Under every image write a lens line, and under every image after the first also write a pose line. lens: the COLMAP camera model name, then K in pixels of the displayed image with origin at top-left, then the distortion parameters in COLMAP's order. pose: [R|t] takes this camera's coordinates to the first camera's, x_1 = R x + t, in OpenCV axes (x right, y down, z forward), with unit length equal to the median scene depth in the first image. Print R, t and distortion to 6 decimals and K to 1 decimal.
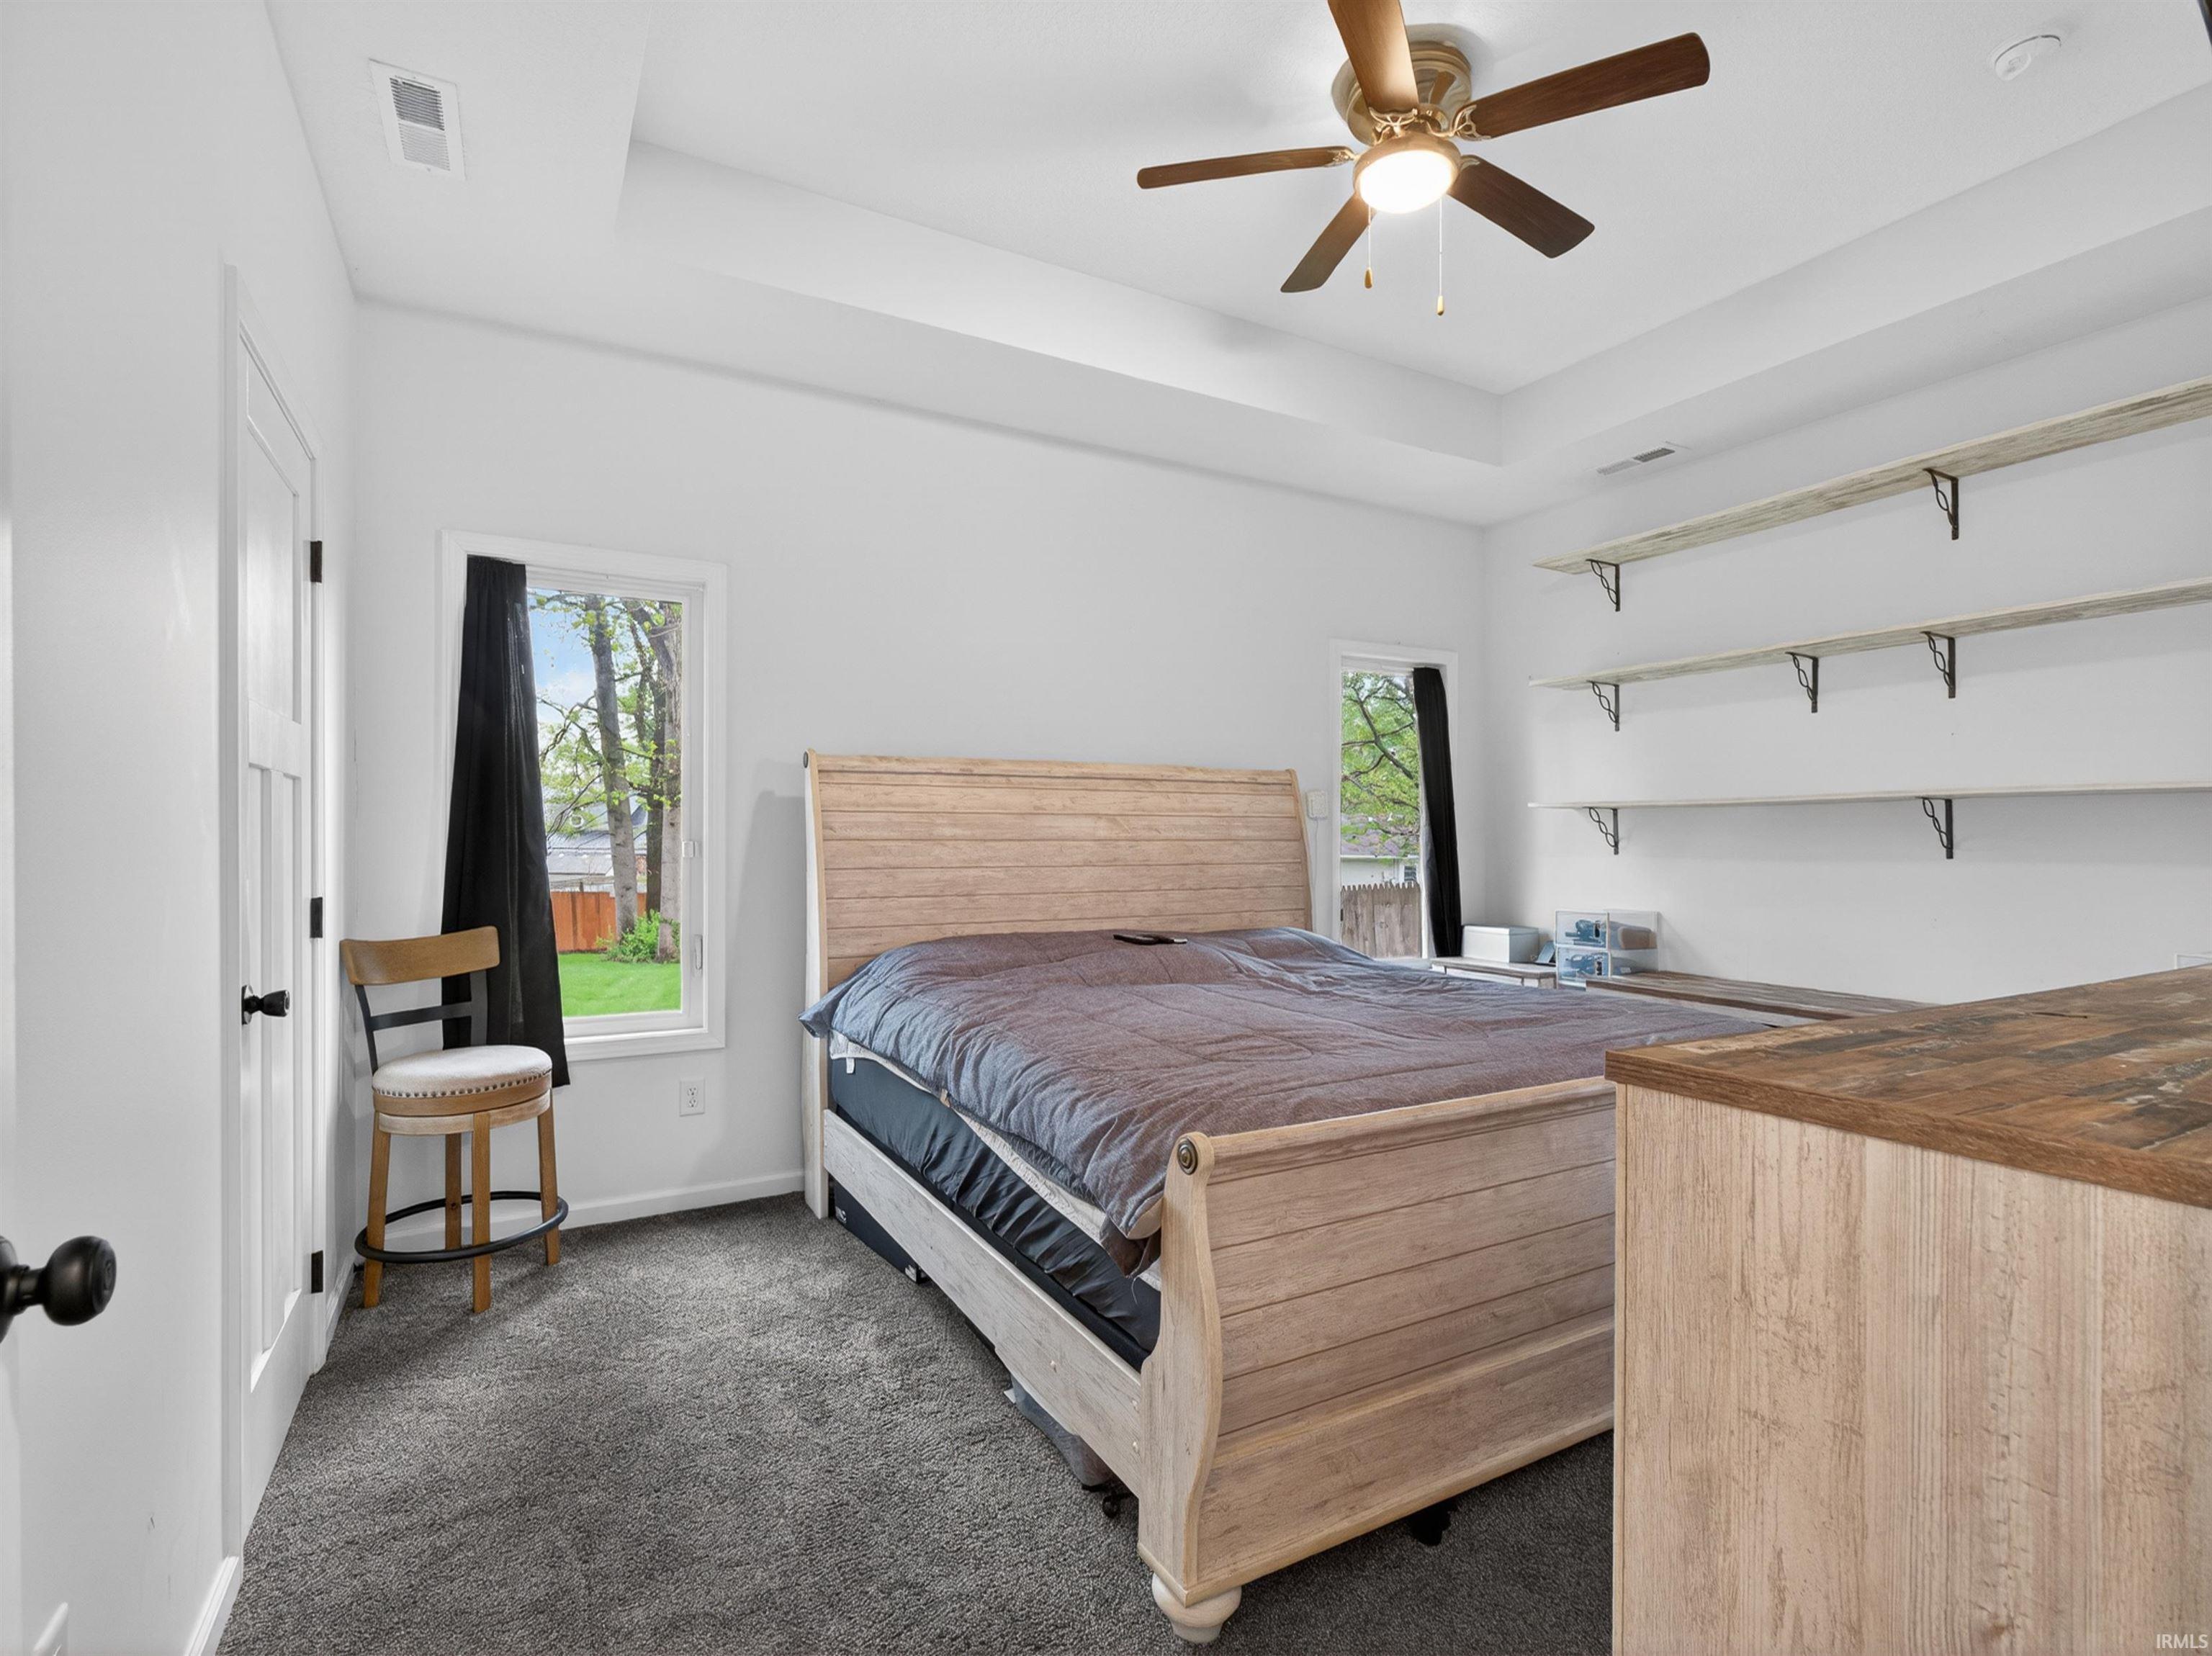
lens RADIAL K [[1048.7, 0, 1095.0], [0, 1048.7, 841.5], [0, 0, 1]] dist [-0.002139, 0.000035]
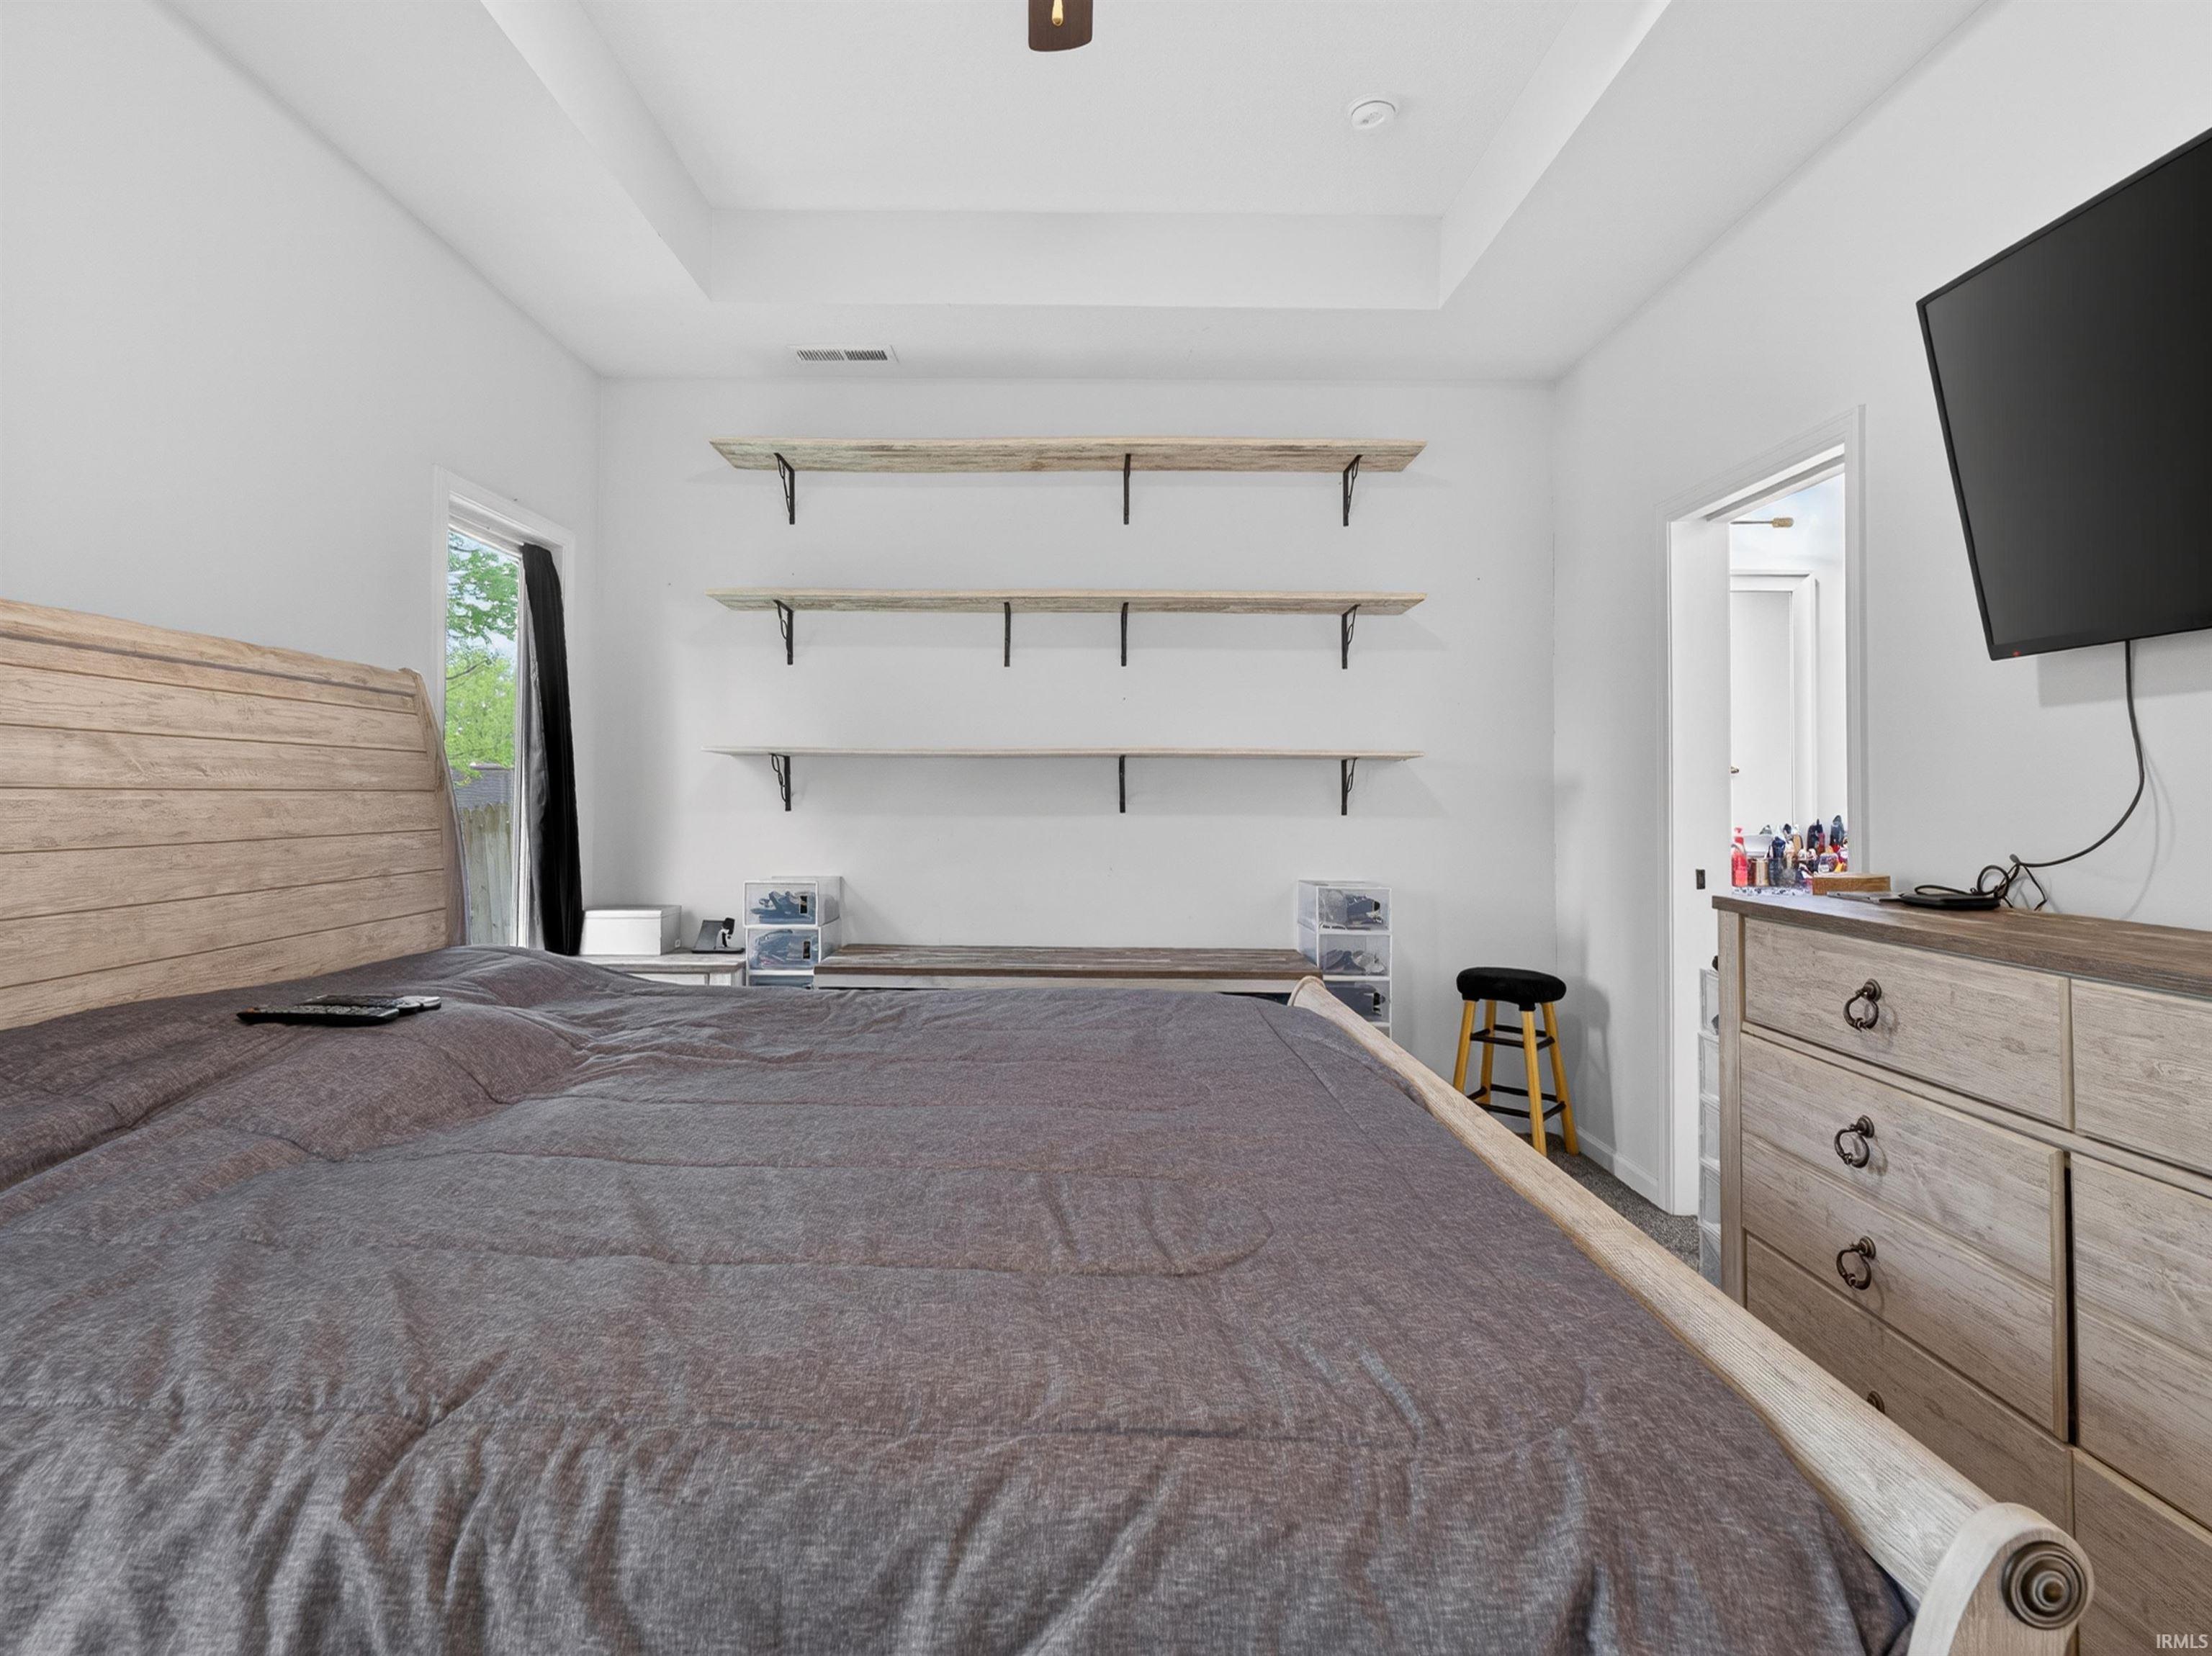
lens RADIAL K [[1127.0, 0, 1067.2], [0, 1127.0, 745.1], [0, 0, 1]] dist [0.056644, 0.000160]
pose [[0.492844, 0.042593, 0.869074, -0.199126], [-0.007248, 0.998967, -0.044849, -0.000684], [-0.870087, 0.015804, 0.492644, 0.391169]]
